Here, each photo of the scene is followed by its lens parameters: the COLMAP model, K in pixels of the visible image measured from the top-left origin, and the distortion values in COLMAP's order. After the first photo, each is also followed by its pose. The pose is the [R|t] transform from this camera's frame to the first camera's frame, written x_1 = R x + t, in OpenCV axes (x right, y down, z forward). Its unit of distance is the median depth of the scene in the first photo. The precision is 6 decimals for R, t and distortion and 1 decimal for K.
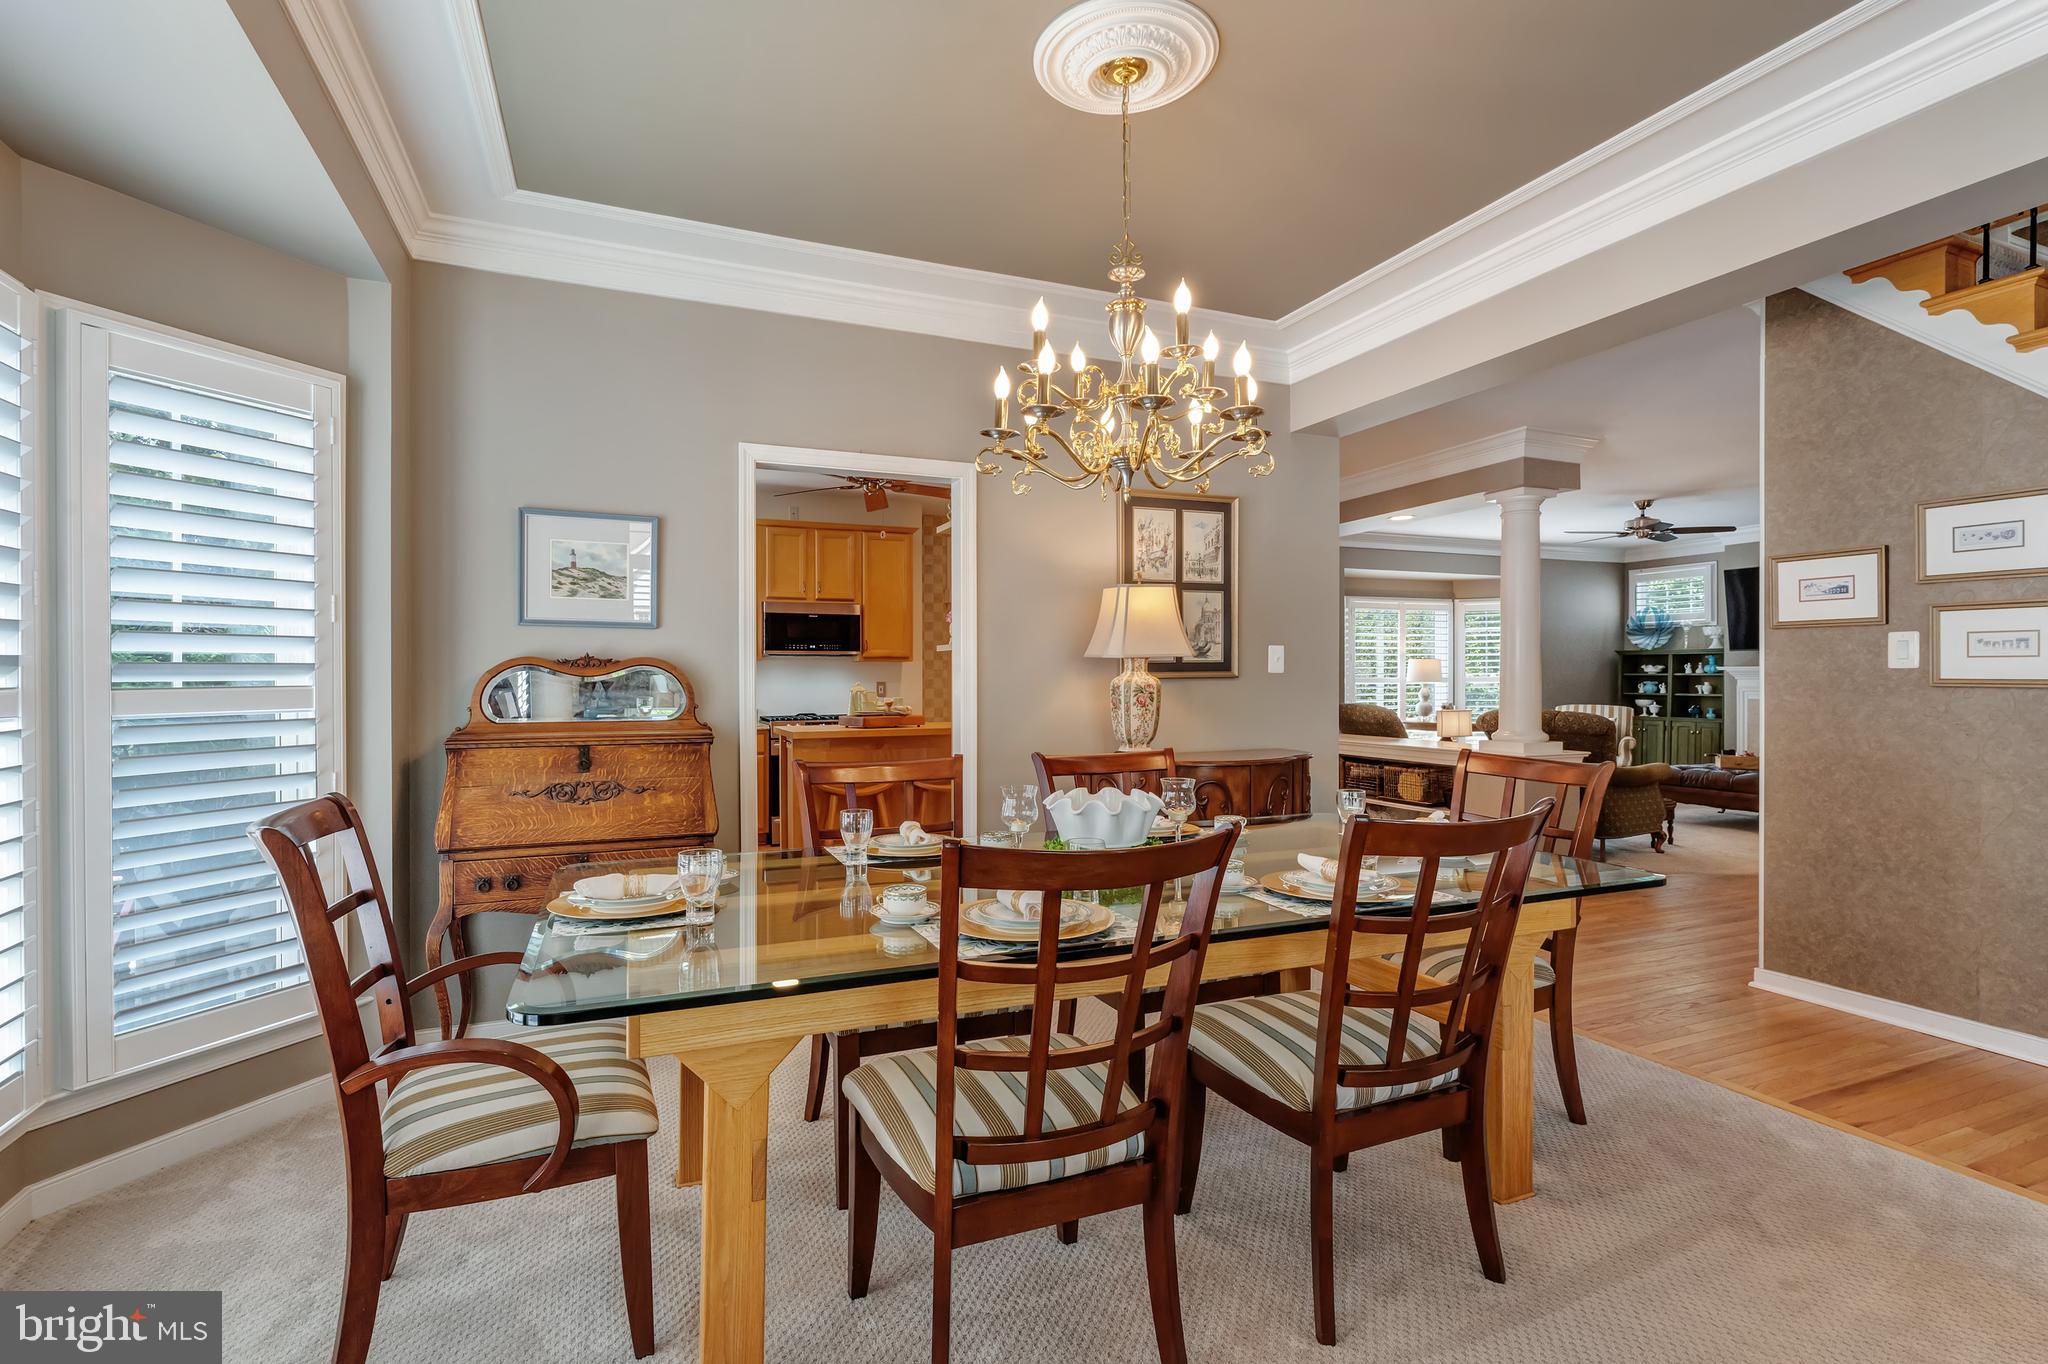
lens RADIAL K [[967.8, 0, 1024.0], [0, 967.8, 682.0], [0, 0, 1]] dist [-0.019659, -0.000343]
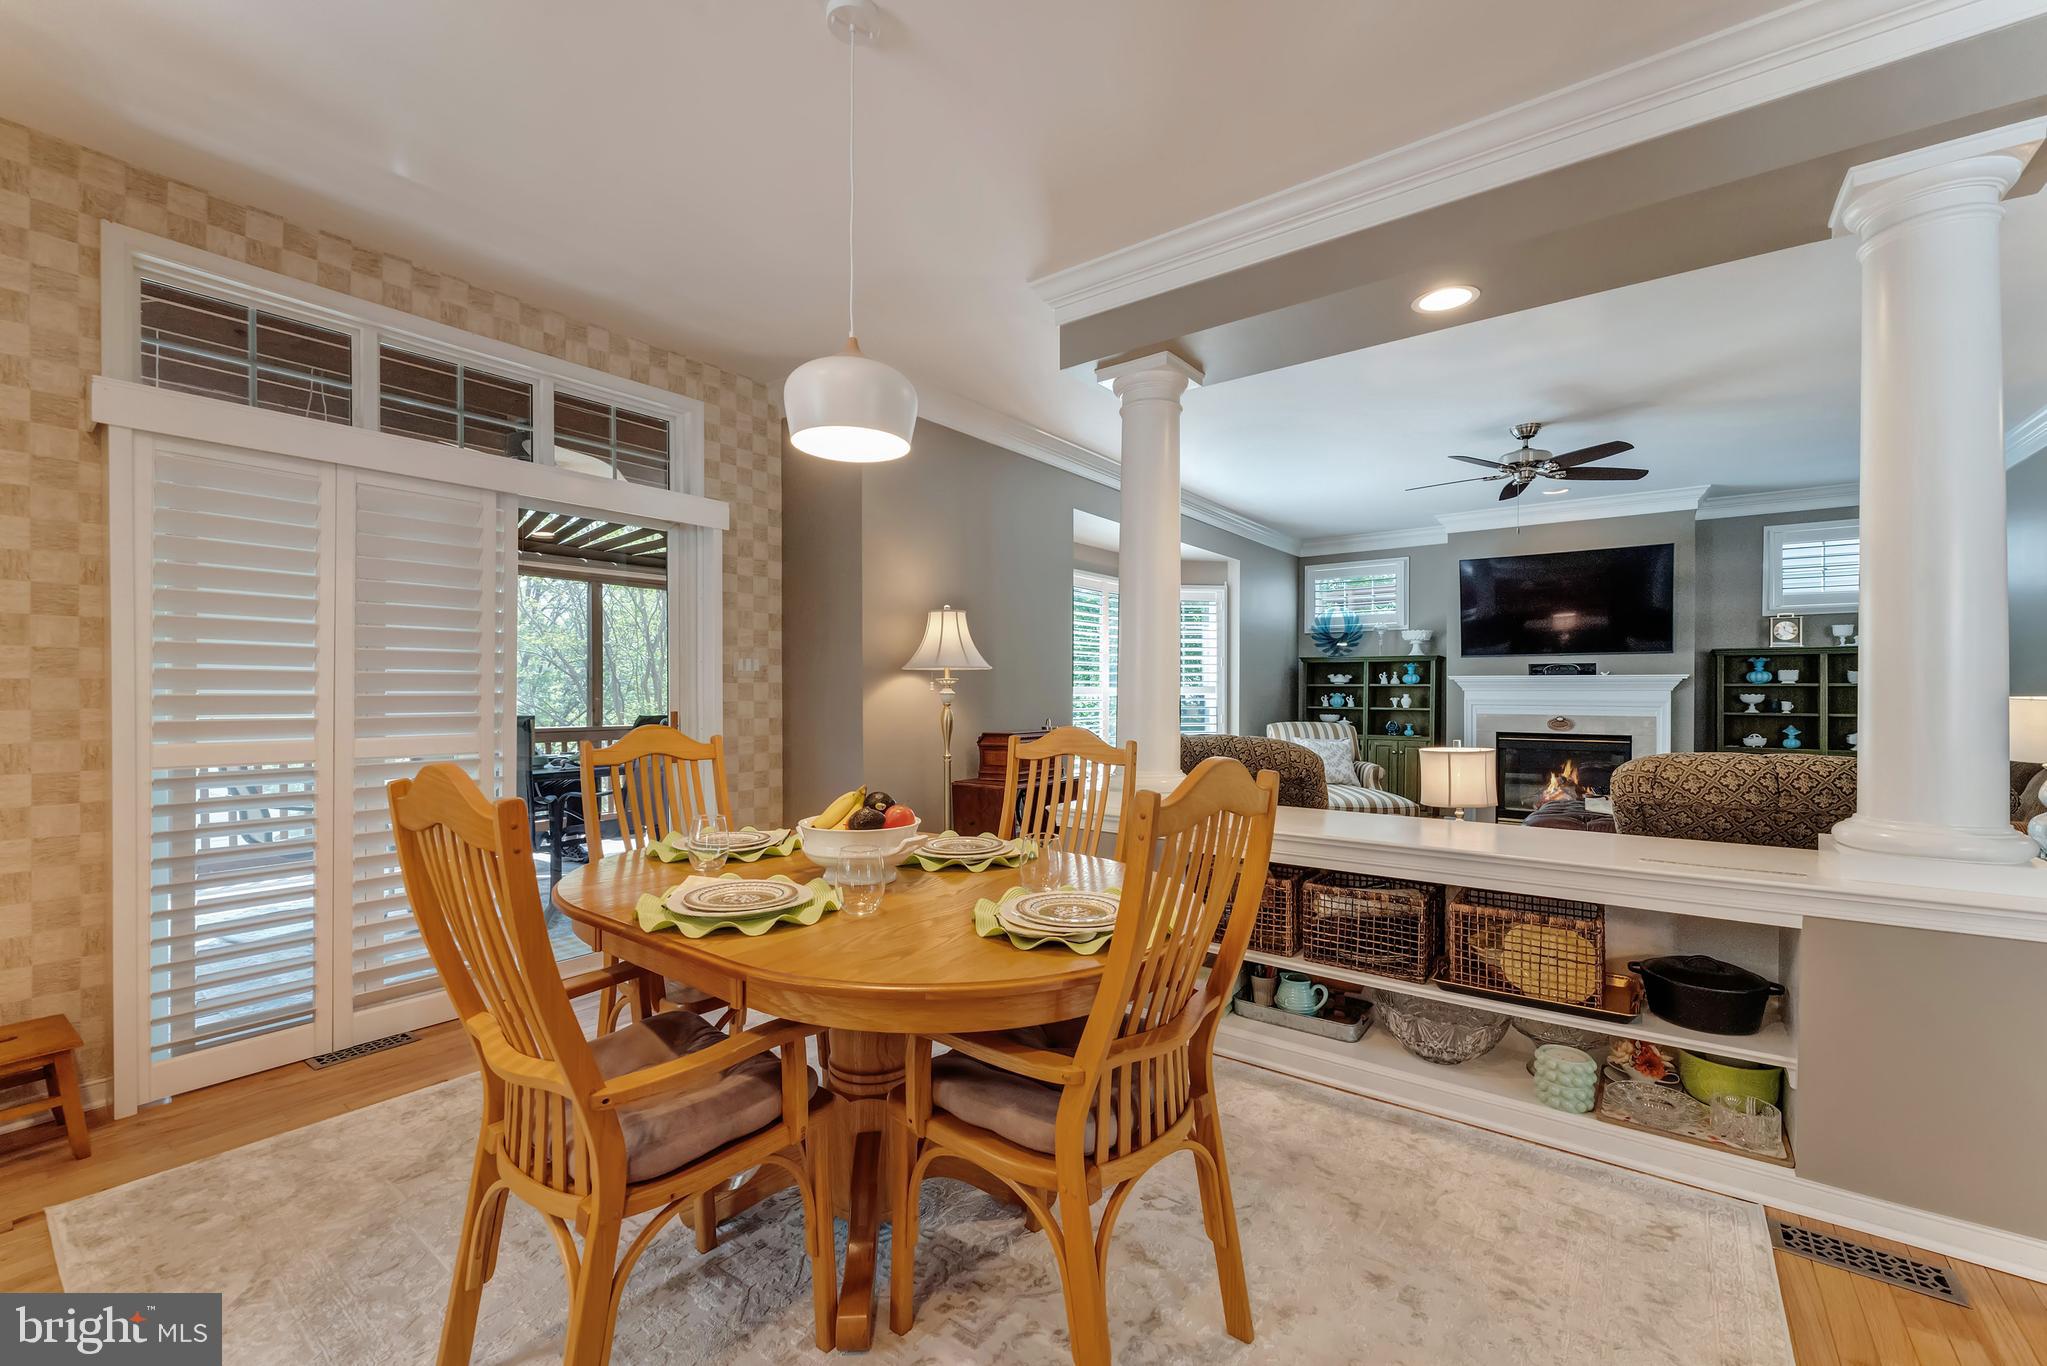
lens RADIAL K [[838.7, 0, 1030.2], [0, 838.7, 695.7], [0, 0, 1]] dist [-0.008537, 0.000852]
pose [[0.856007, -0.000391, 0.516965, 0.044397], [0.000691, 1.000000, -0.000387, 0.002154], [-0.516964, 0.000689, 0.856007, 0.745644]]
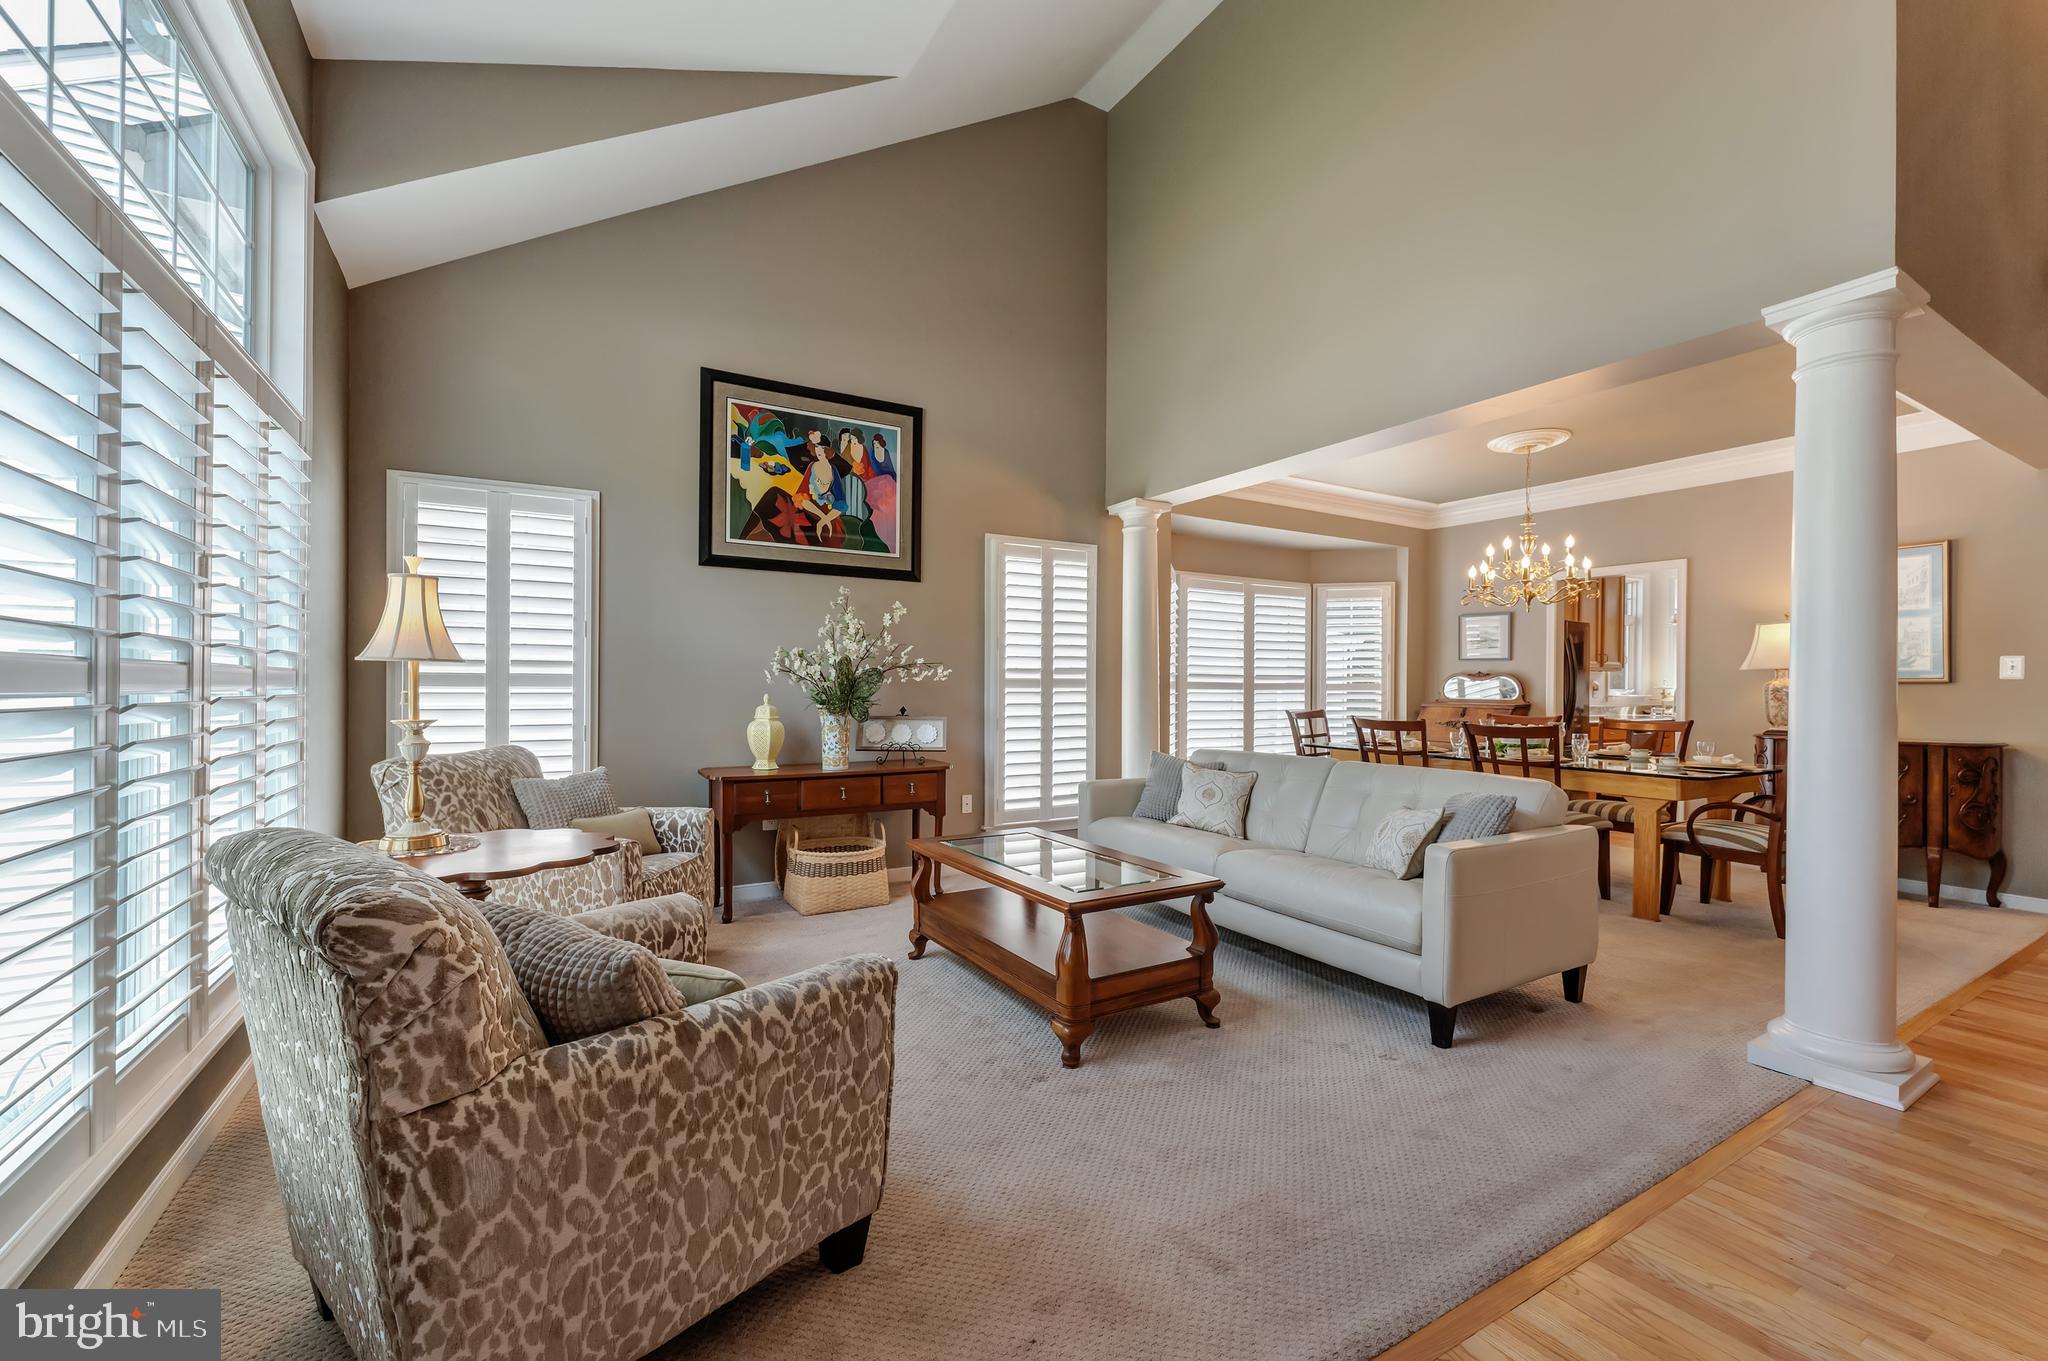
lens RADIAL K [[828.2, 0, 1026.5], [0, 828.2, 691.8], [0, 0, 1]] dist [0.001057, 0.000111]
pose [[0.136567, 0.012504, -0.990552, 0.660750], [-0.012959, 0.999857, 0.010835, 0.006323], [0.990546, 0.011356, 0.136709, -0.194909]]
